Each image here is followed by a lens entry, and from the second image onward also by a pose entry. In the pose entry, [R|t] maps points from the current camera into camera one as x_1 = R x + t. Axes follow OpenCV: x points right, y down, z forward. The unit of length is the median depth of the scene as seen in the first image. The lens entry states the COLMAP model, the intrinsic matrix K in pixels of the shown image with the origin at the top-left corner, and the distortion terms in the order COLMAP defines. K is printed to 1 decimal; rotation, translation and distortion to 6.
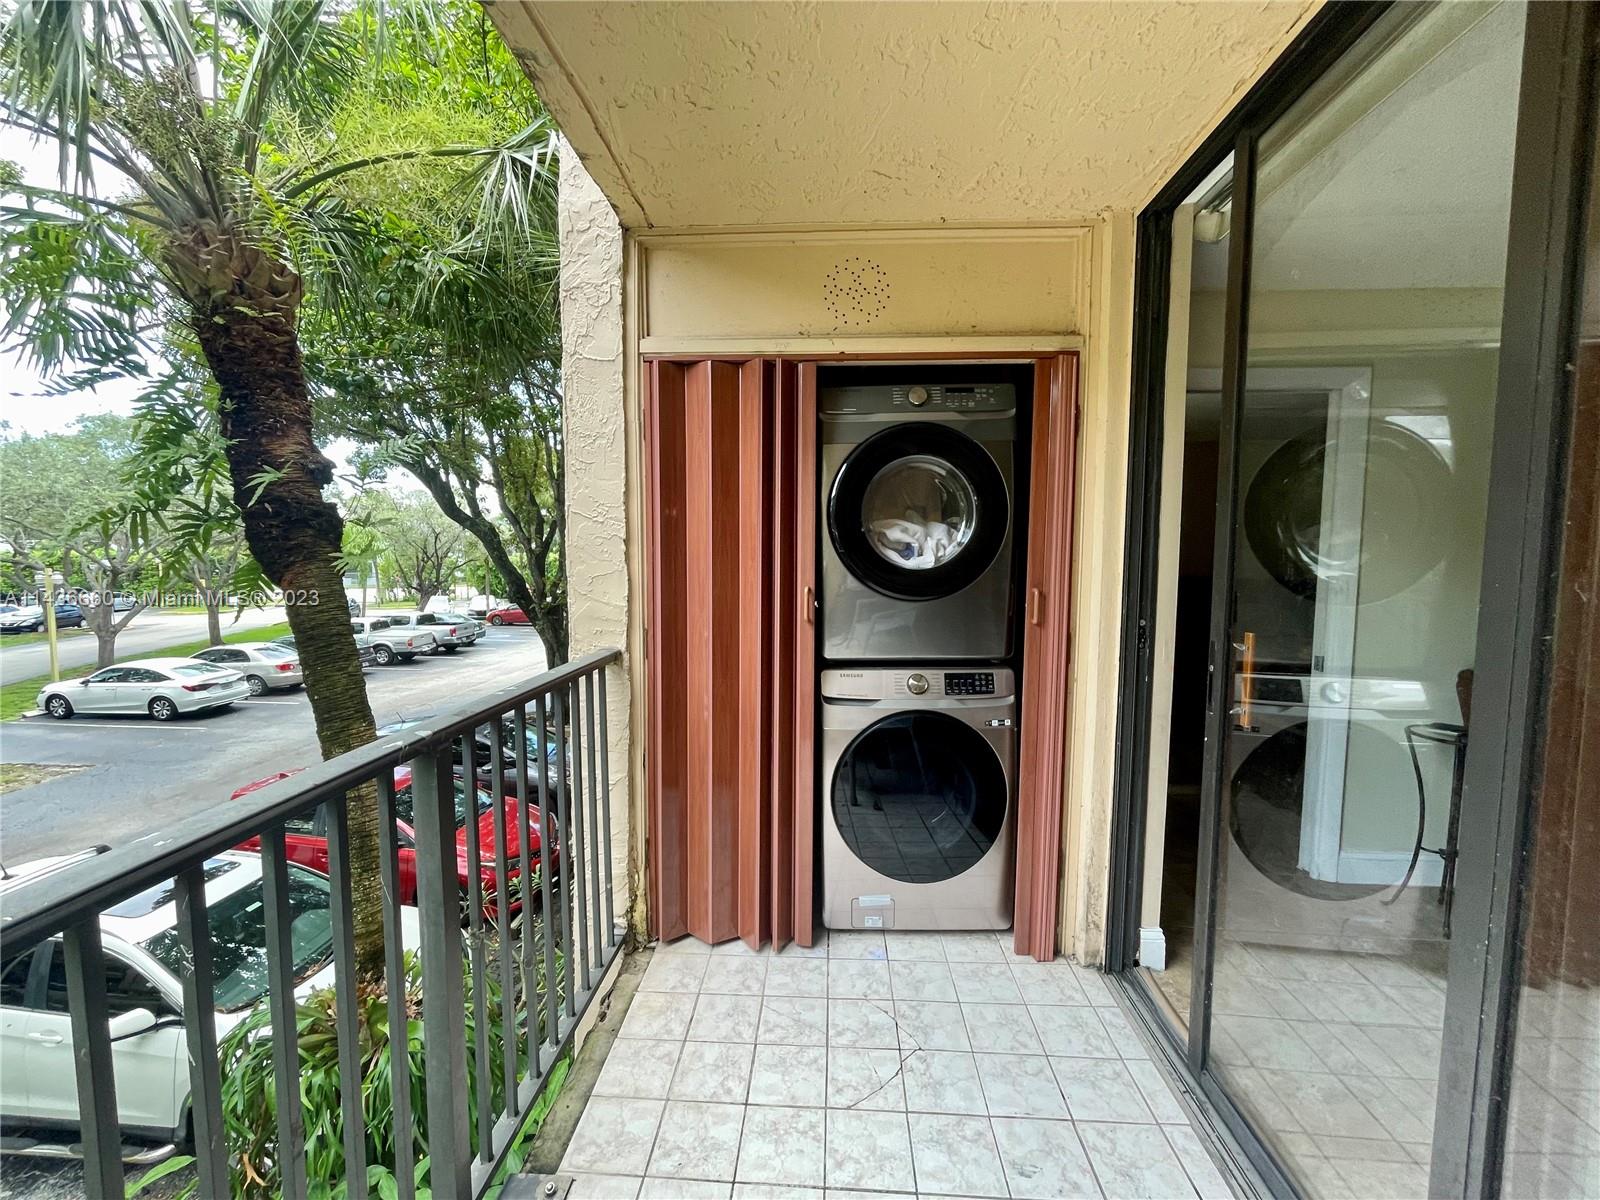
lens RADIAL K [[646.6, 0, 793.0], [0, 646.6, 606.5], [0, 0, 1]] dist [-0.011929, -0.000318]
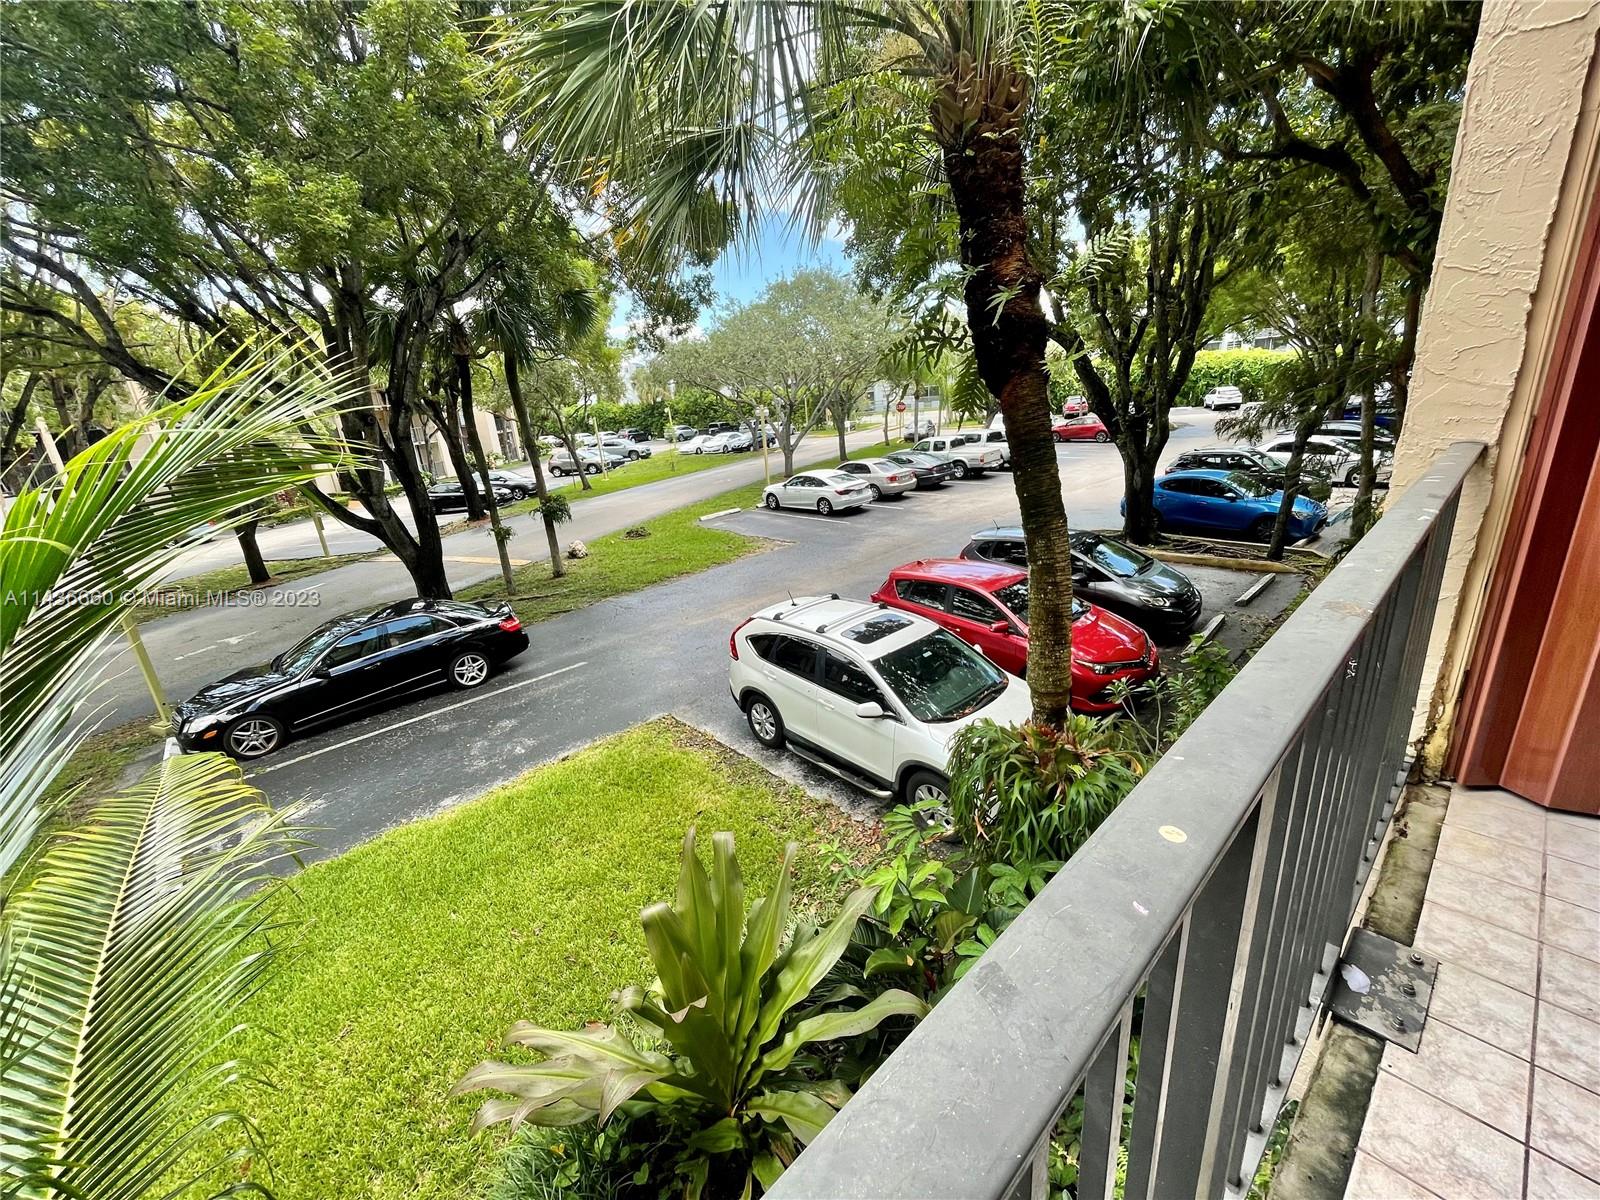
lens RADIAL K [[646.6, 0, 793.0], [0, 646.6, 606.5], [0, 0, 1]] dist [-0.011929, -0.000318]
pose [[0.685814, 0.166274, -0.708528, -0.095409], [0.036266, 0.964534, 0.261456, 0.008857], [0.726873, -0.205006, 0.655460, -0.071065]]
